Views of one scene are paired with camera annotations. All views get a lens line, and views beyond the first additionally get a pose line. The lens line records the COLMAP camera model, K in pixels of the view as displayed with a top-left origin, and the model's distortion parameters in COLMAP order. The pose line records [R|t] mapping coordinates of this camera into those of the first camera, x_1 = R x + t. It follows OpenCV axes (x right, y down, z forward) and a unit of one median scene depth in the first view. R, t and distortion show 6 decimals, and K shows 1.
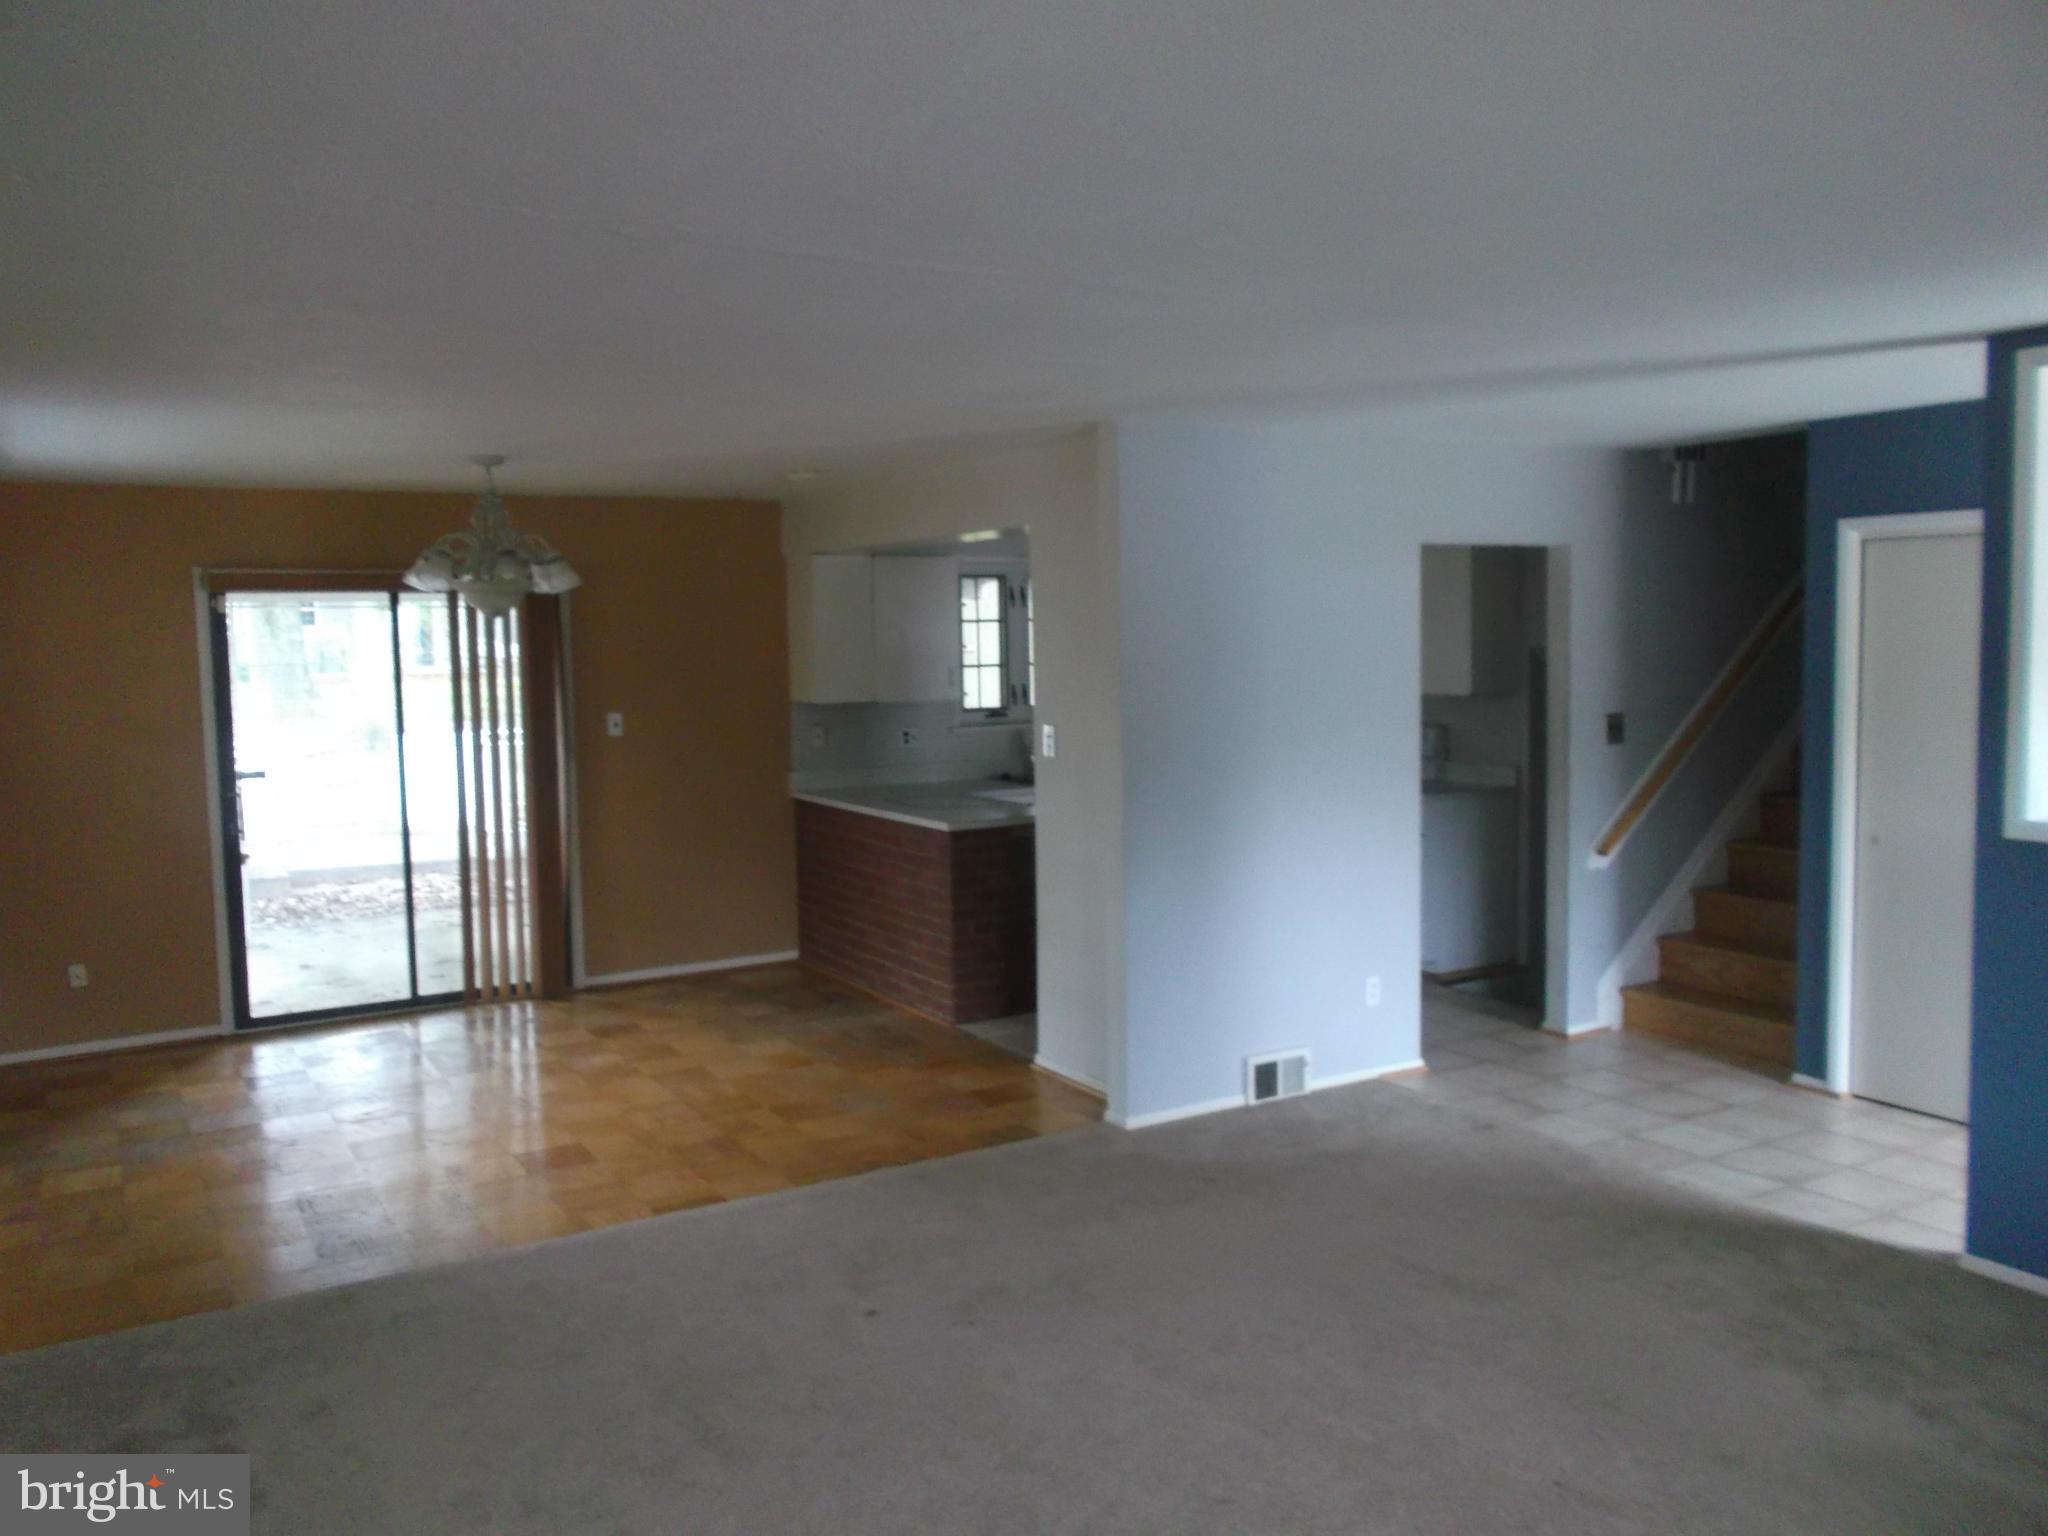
lens RADIAL K [[1593.9, 0, 1030.4], [0, 1593.9, 752.2], [0, 0, 1]] dist [0.005045, -0.007086]
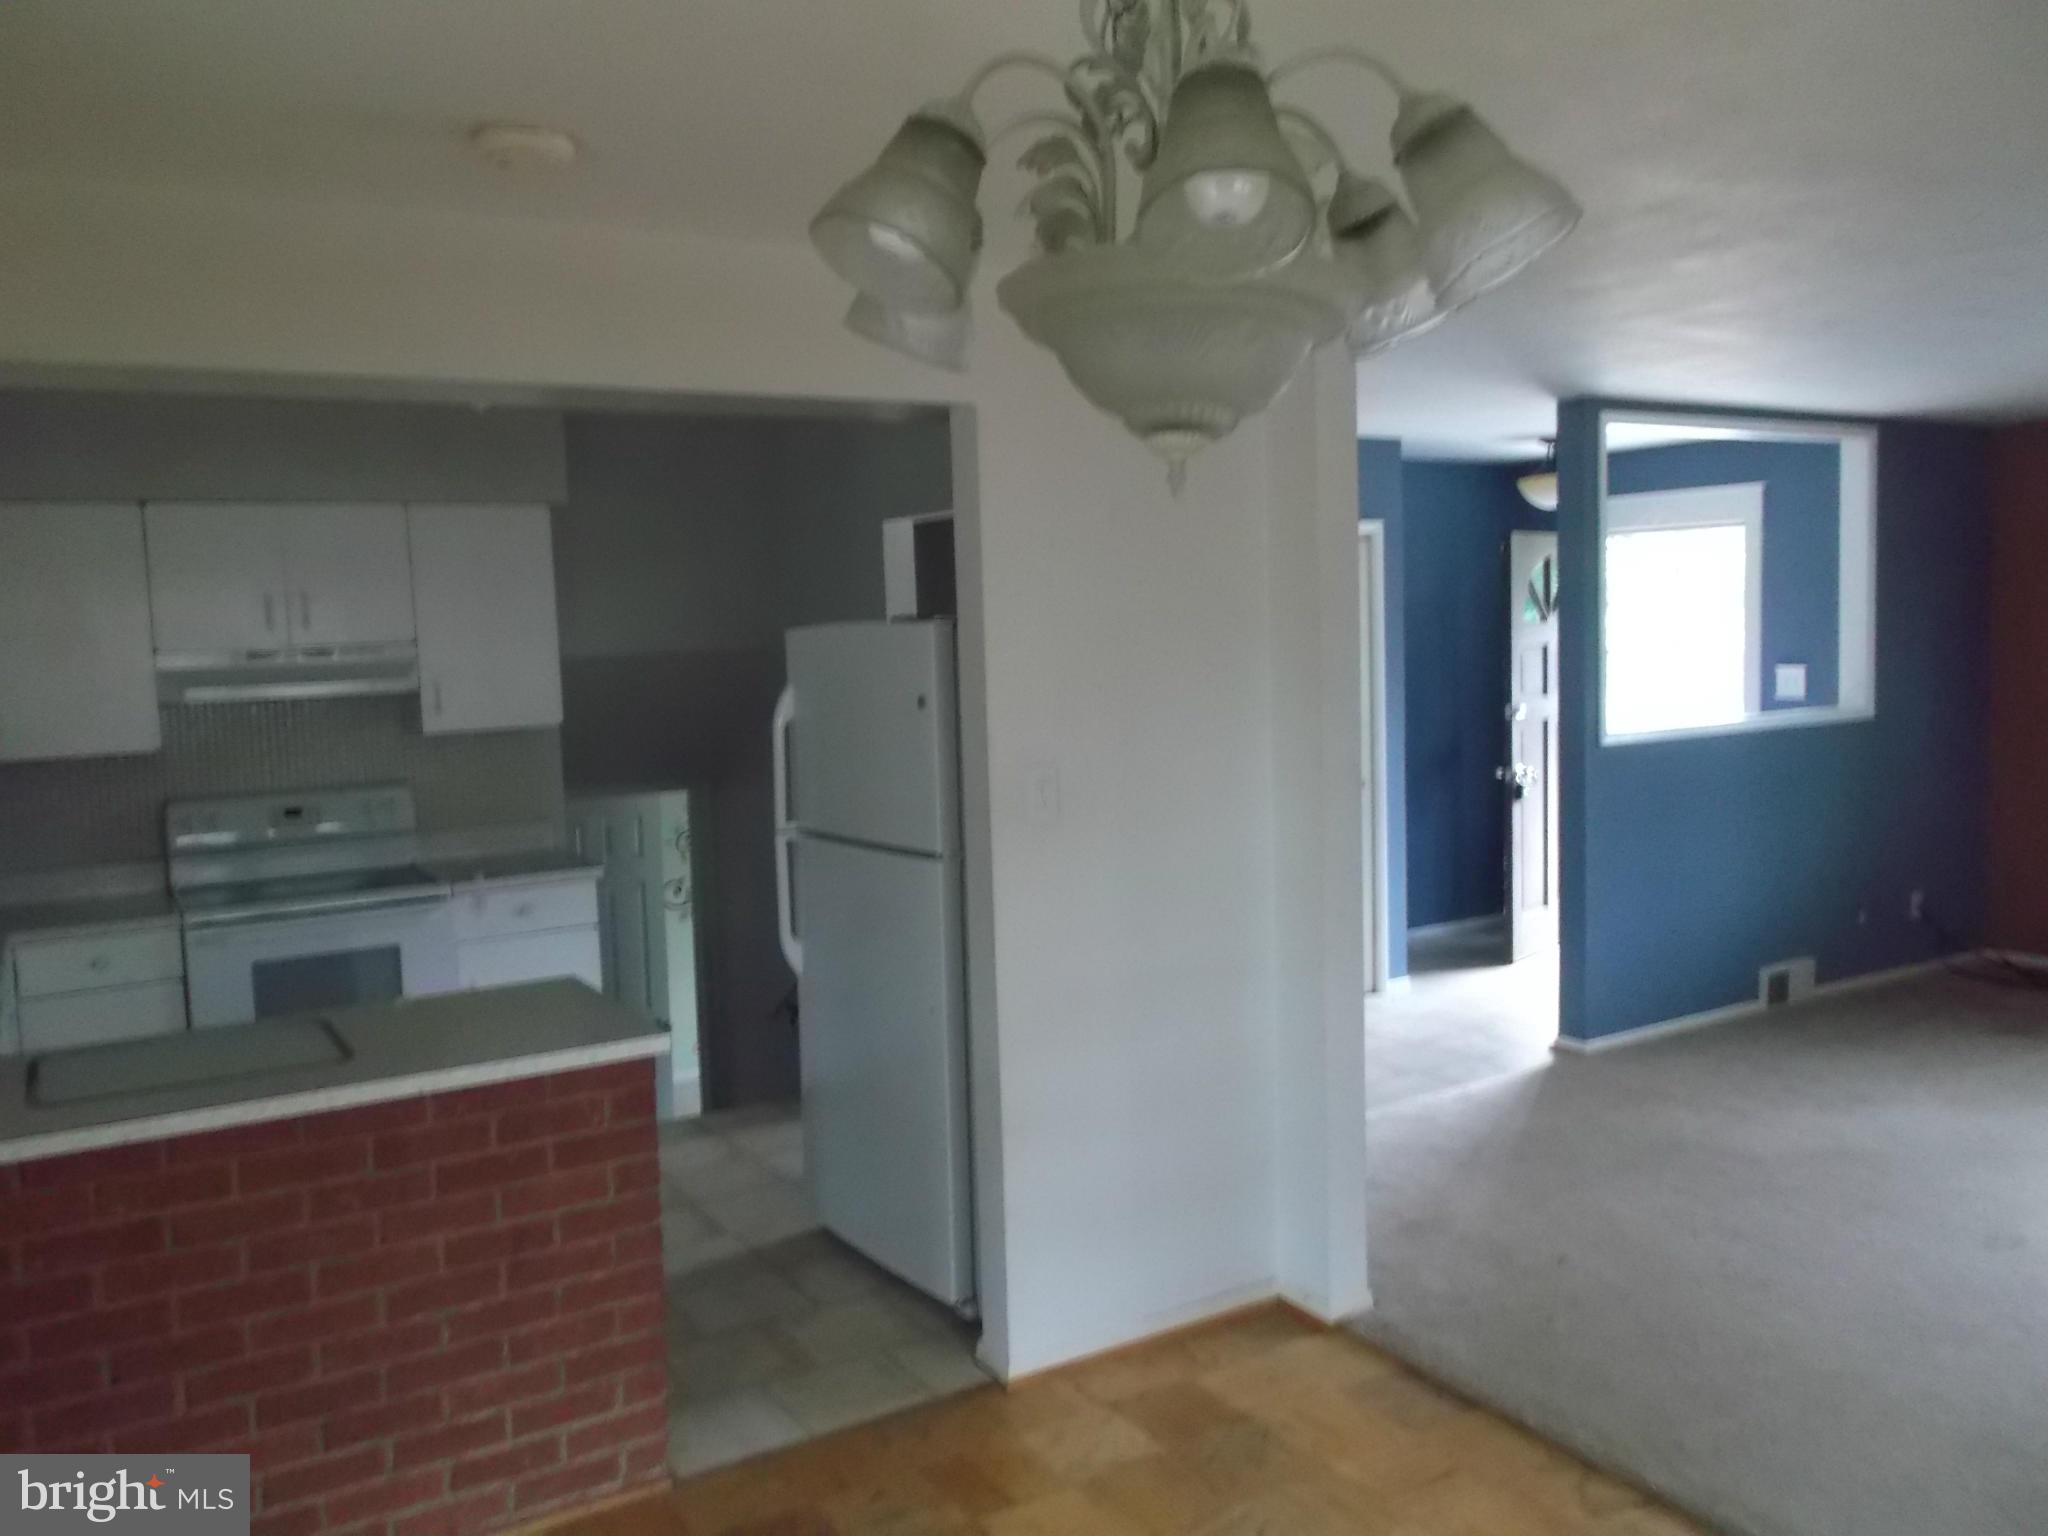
lens RADIAL K [[1593.9, 0, 1015.4], [0, 1593.9, 772.5], [0, 0, 1]] dist [0.005045, -0.007086]
pose [[0.004021, -0.074810, 0.997190, -0.469059], [0.105208, 0.991695, 0.073974, -0.049063], [-0.994442, 0.104615, 0.011858, 0.848379]]
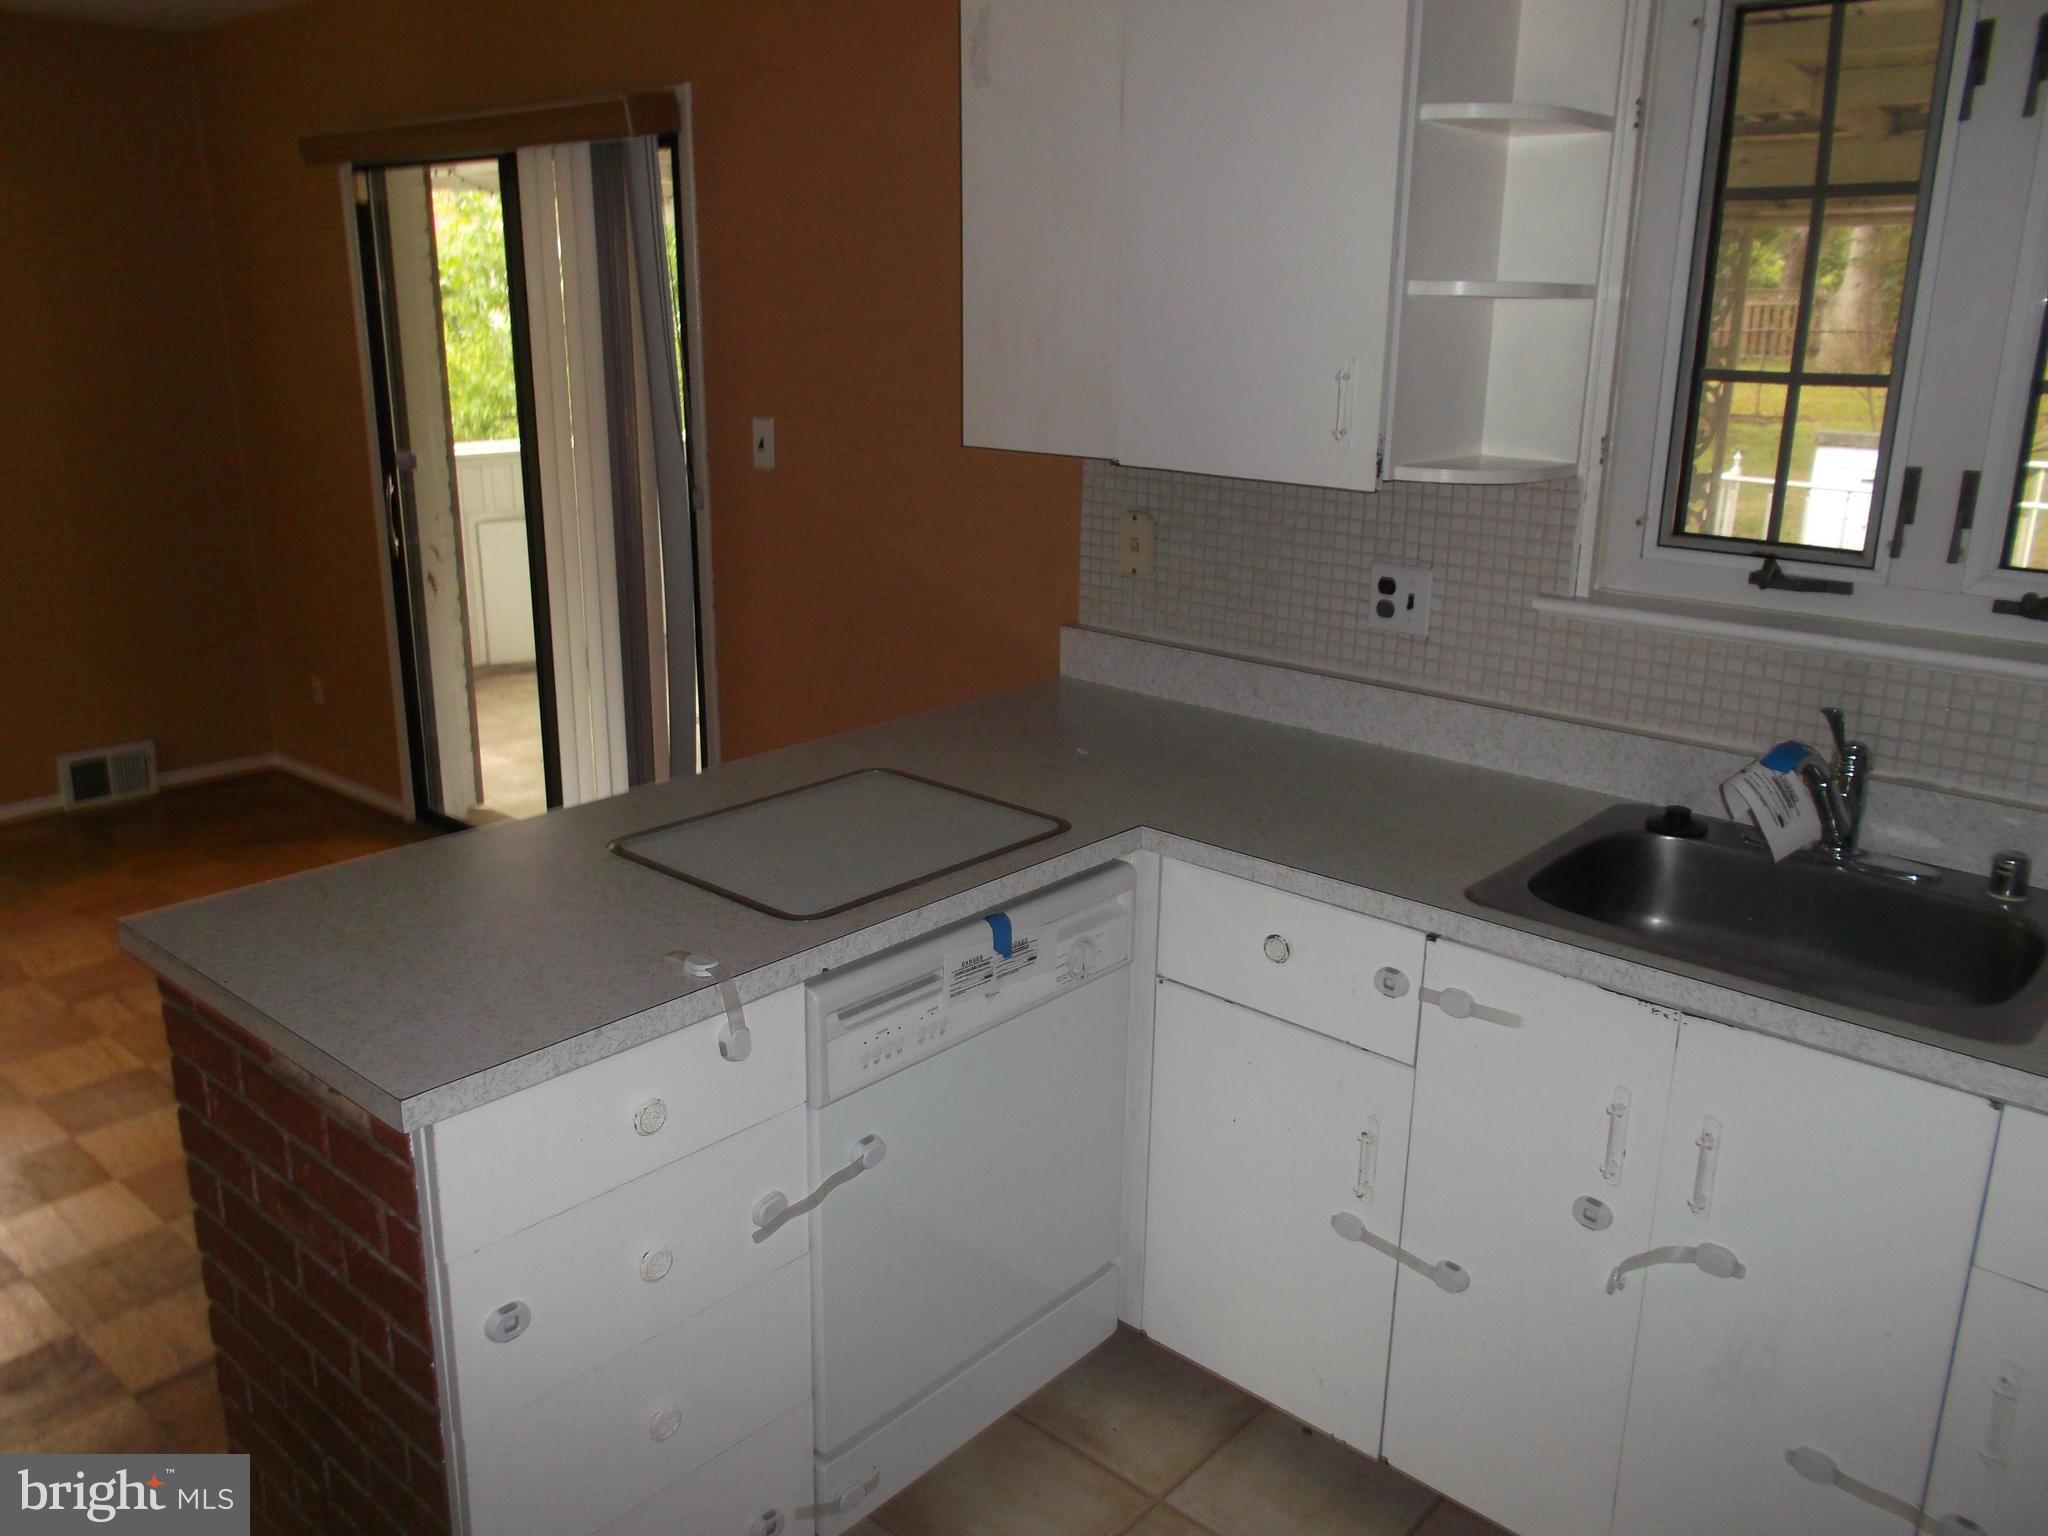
lens RADIAL K [[1593.9, 0, 1027.5], [0, 1593.9, 761.0], [0, 0, 1]] dist [0.005045, -0.007086]
pose [[0.308211, 0.281694, -0.908655, 0.224712], [-0.095616, 0.959490, 0.265021, -0.064189], [0.946501, 0.005199, 0.322660, 1.014373]]
